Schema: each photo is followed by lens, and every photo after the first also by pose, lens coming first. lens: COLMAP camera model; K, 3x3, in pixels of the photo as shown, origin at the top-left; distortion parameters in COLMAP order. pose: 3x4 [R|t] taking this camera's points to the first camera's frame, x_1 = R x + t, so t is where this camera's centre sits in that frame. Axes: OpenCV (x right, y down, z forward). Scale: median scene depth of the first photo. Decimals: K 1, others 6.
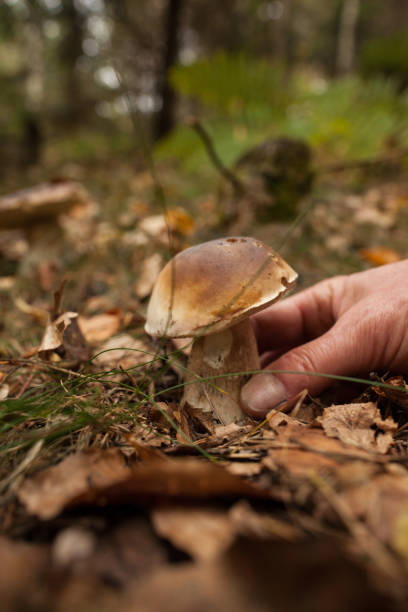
lens RADIAL K [[531.8, 0, 214.0], [0, 531.8, 289.1], [0, 0, 1]] dist [-0.007992, -0.010375]
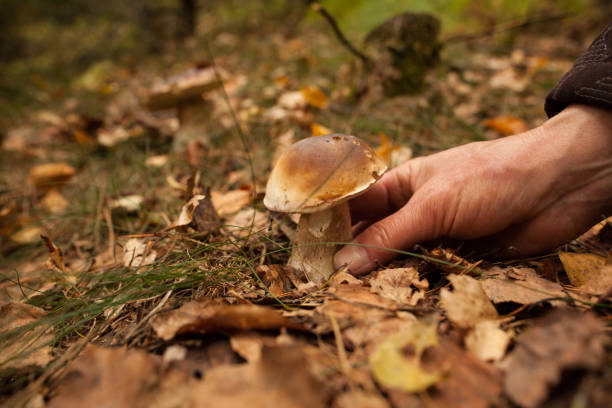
lens RADIAL K [[531.8, 0, 306.0], [0, 531.8, 204.0], [0, 0, 1]] dist [-0.007992, -0.010375]
pose [[0.990714, -0.006546, -0.135807, 0.152262], [0.021706, 0.993644, 0.110456, -0.068211], [0.134221, -0.112378, 0.984559, -0.226969]]
